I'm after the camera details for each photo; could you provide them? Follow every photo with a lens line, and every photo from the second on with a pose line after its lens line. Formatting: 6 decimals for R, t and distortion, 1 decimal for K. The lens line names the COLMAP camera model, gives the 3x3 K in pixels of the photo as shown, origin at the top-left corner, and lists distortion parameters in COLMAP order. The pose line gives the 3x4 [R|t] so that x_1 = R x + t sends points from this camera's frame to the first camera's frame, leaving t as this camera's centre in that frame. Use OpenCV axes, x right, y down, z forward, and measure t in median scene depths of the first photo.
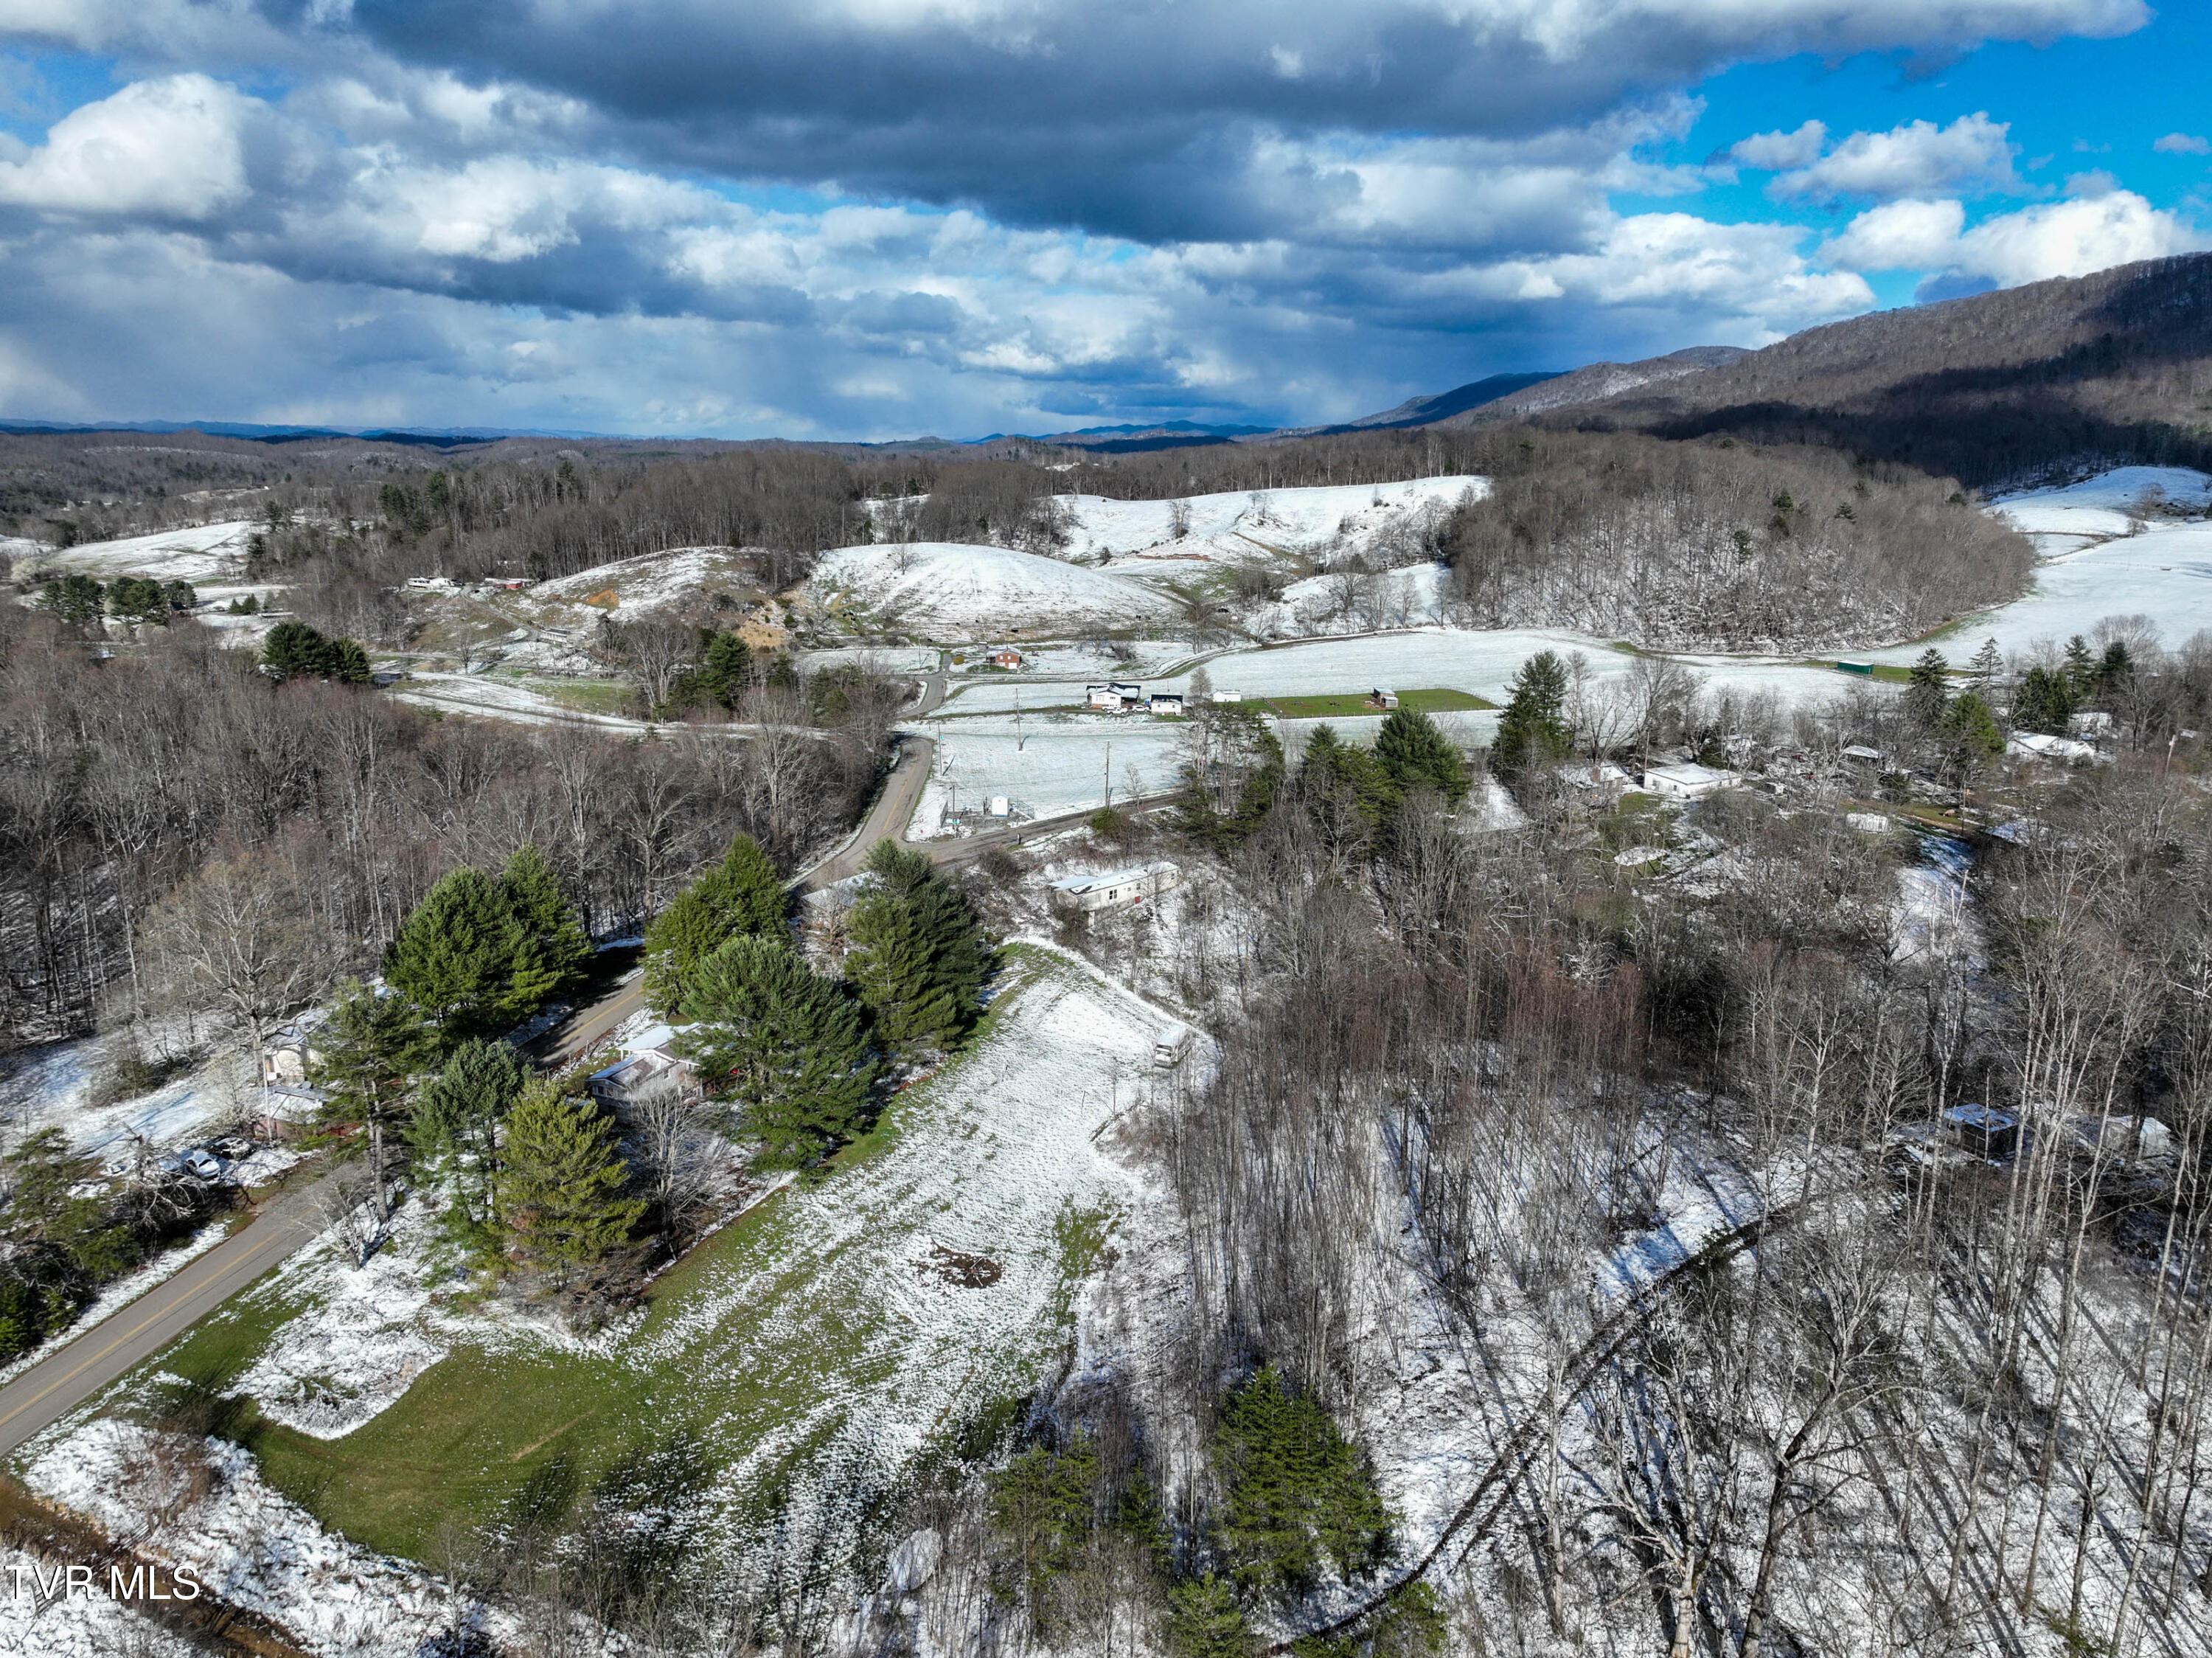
lens RADIAL K [[1565.3, 0, 1116.9], [0, 1565.3, 777.5], [0, 0, 1]] dist [0.003012, 0.016503]
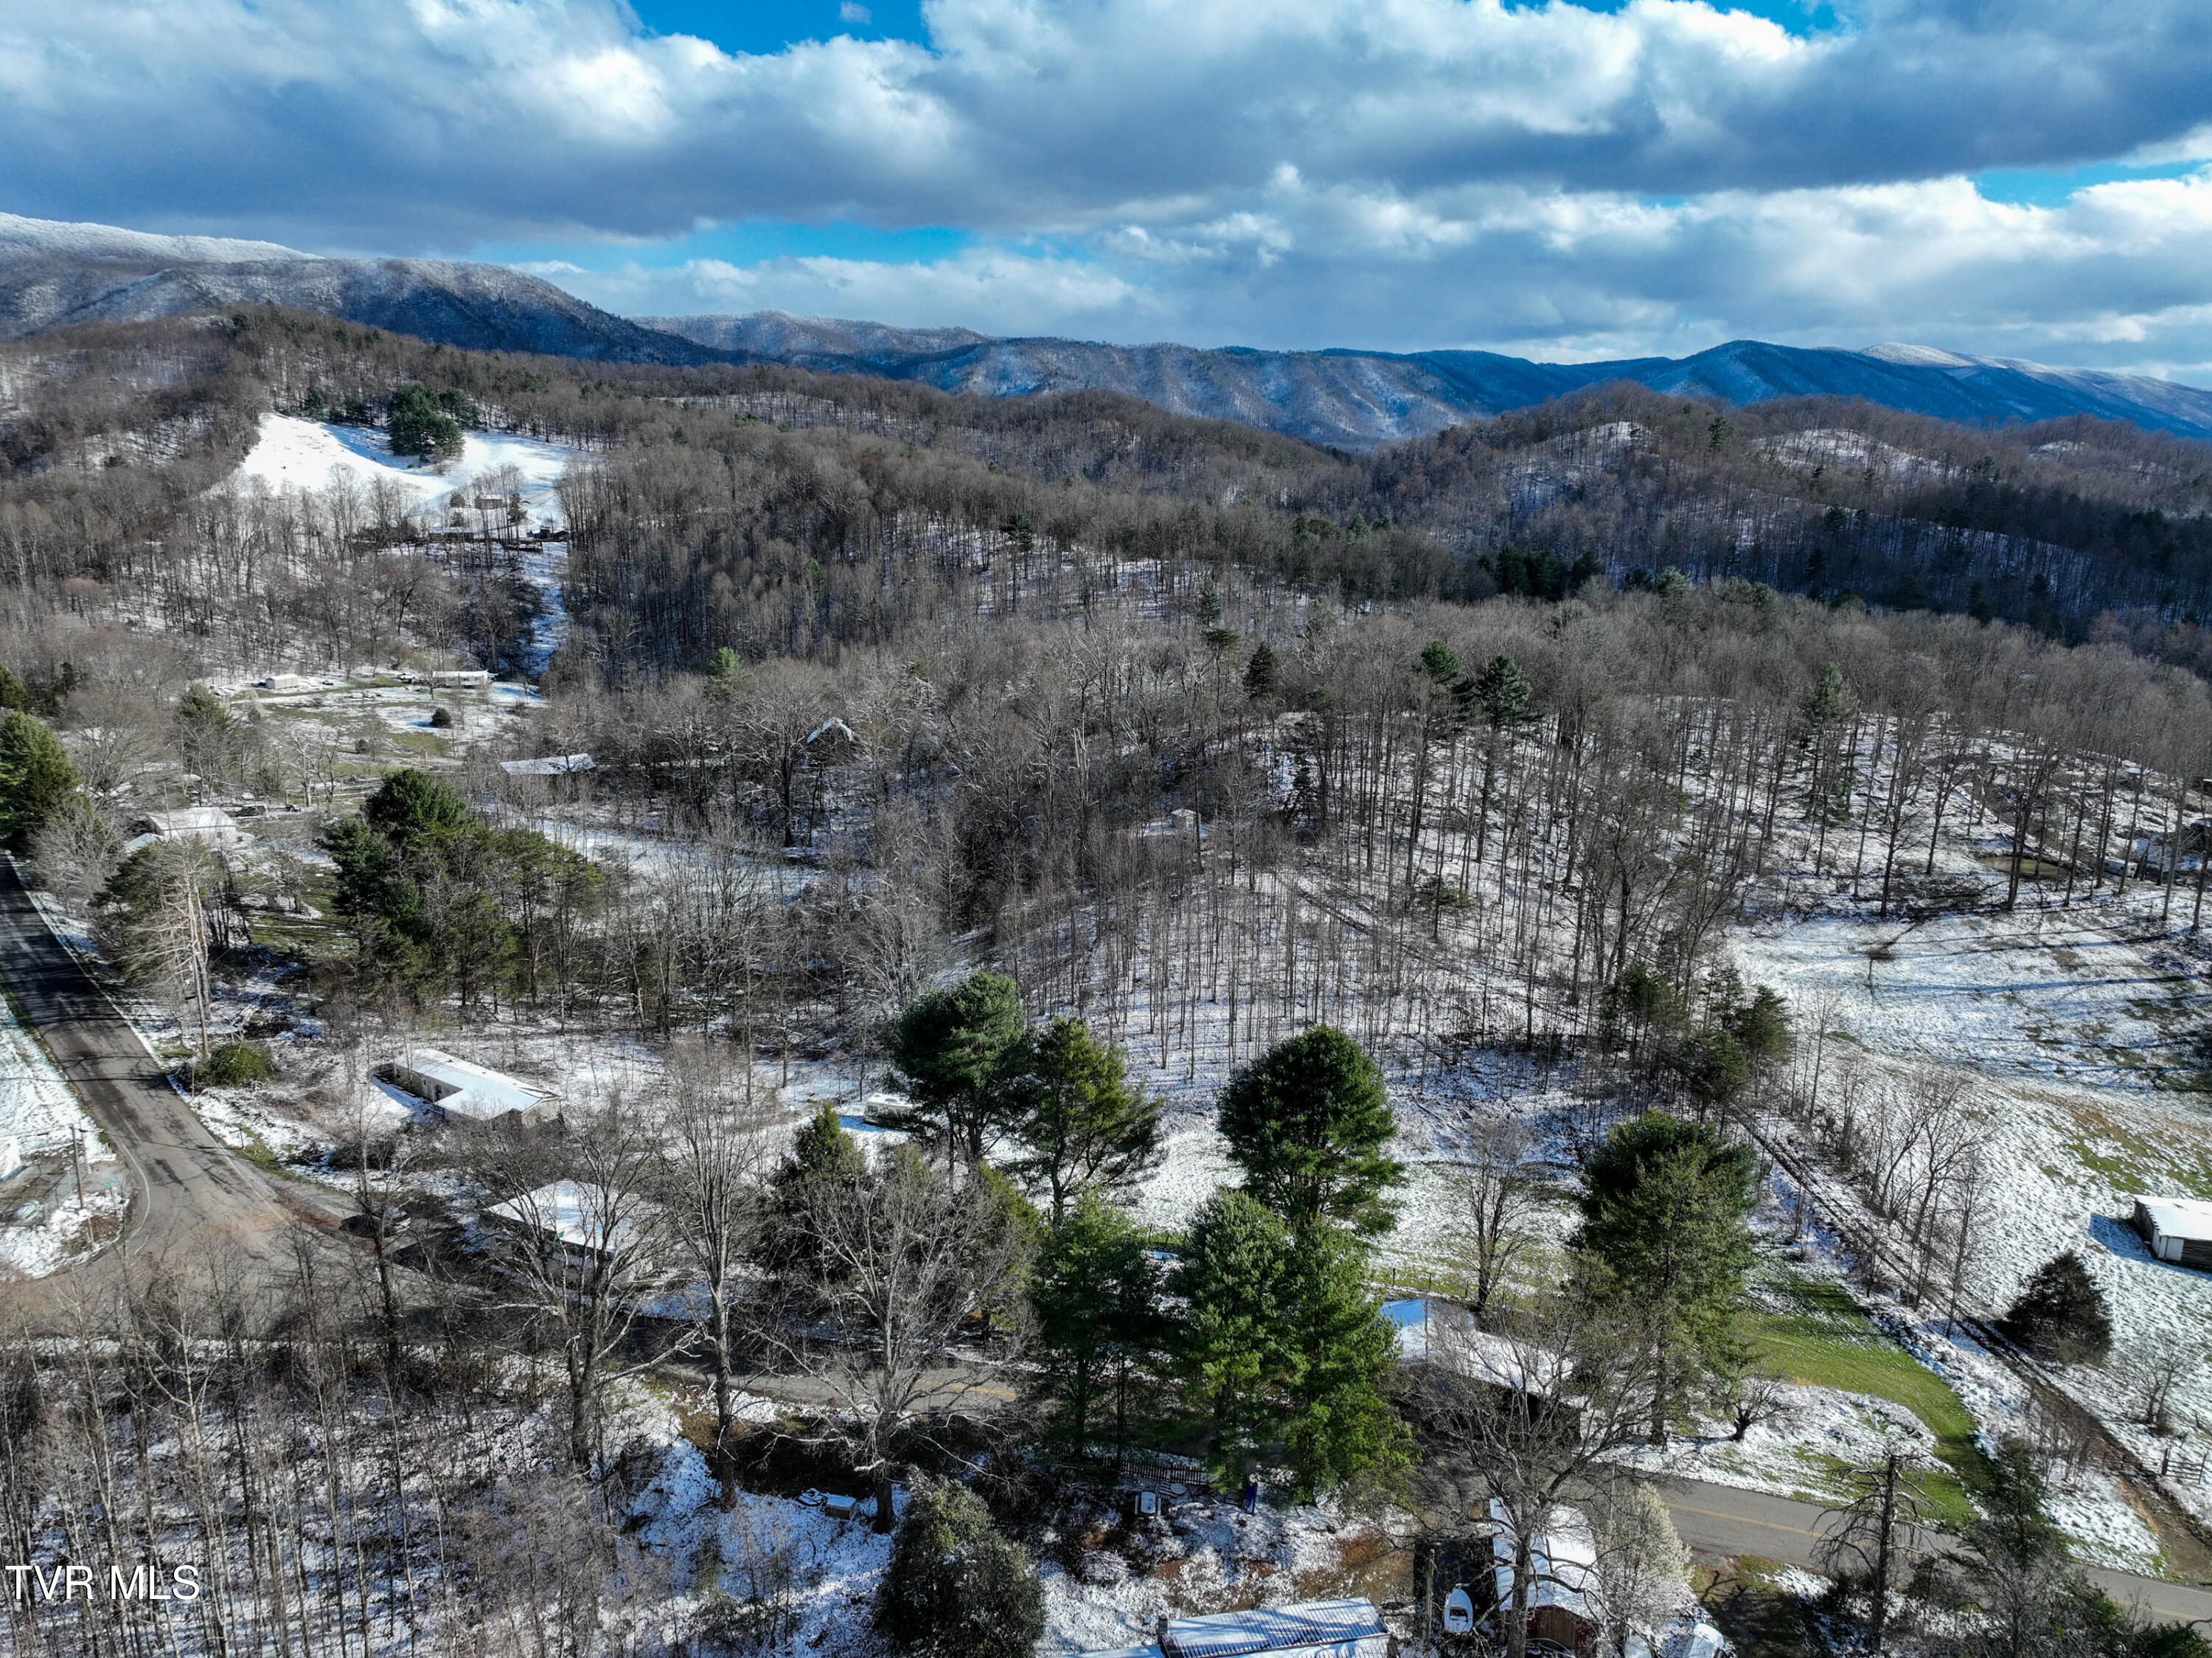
lens RADIAL K [[1545.8, 0, 1111.2], [0, 1545.8, 853.9], [0, 0, 1]] dist [-0.003078, 0.021692]
pose [[-0.152189, -0.264106, 0.952411, -0.969784], [0.191055, 0.937599, 0.290528, -0.250396], [-0.969710, 0.226178, -0.092234, 1.126123]]
